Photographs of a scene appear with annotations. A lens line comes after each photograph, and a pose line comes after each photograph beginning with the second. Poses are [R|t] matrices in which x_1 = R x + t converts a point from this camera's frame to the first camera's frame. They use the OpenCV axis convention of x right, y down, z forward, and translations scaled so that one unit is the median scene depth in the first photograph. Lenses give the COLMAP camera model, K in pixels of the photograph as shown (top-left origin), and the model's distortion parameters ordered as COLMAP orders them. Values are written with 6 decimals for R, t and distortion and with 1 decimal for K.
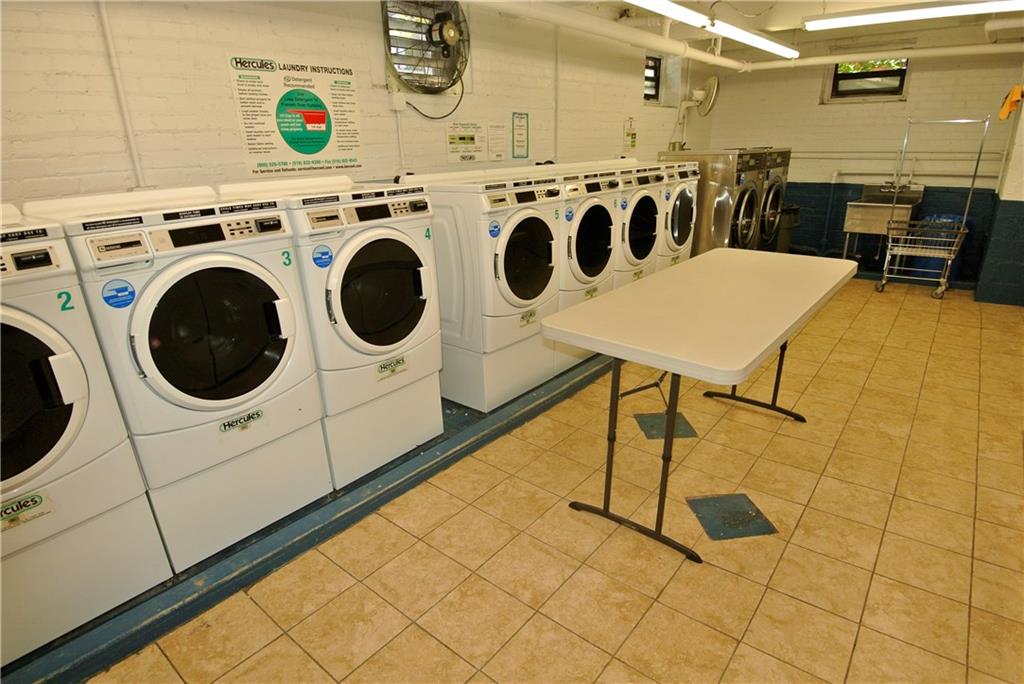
lens RADIAL K [[548.2, 0, 517.5], [0, 548.2, 350.4], [0, 0, 1]] dist [-0.009078, -0.016397]
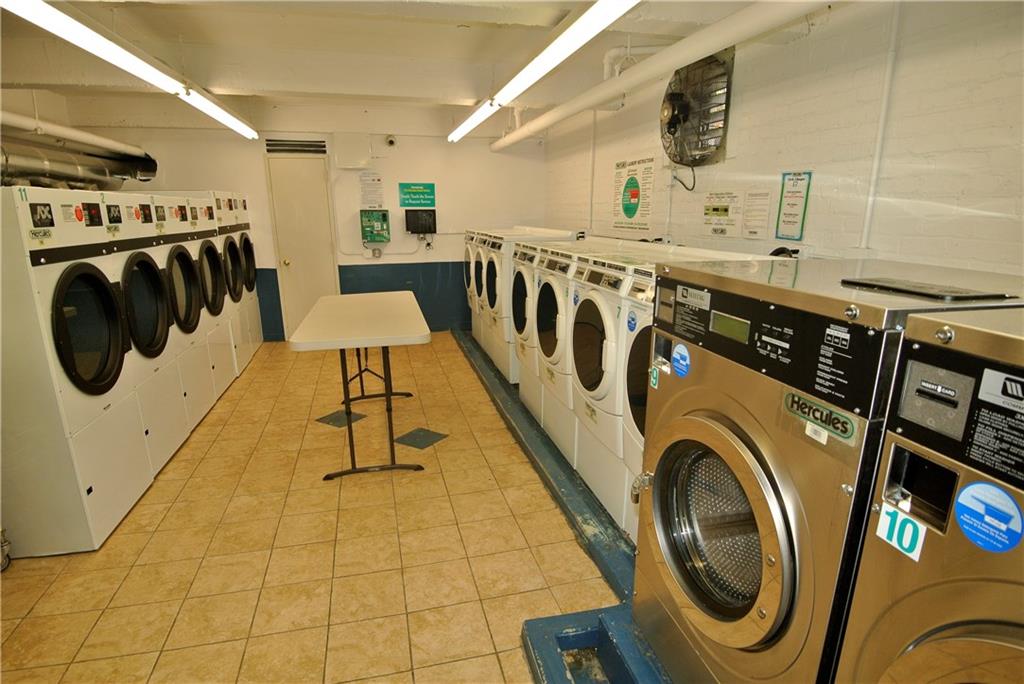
lens RADIAL K [[548.2, 0, 512.9], [0, 548.2, 343.1], [0, 0, 1]] dist [-0.009078, -0.016397]
pose [[-0.594245, 0.218461, -0.774046, 0.932918], [-0.263545, 0.856379, 0.444026, -0.577992], [0.759879, 0.467856, -0.451325, 1.421831]]
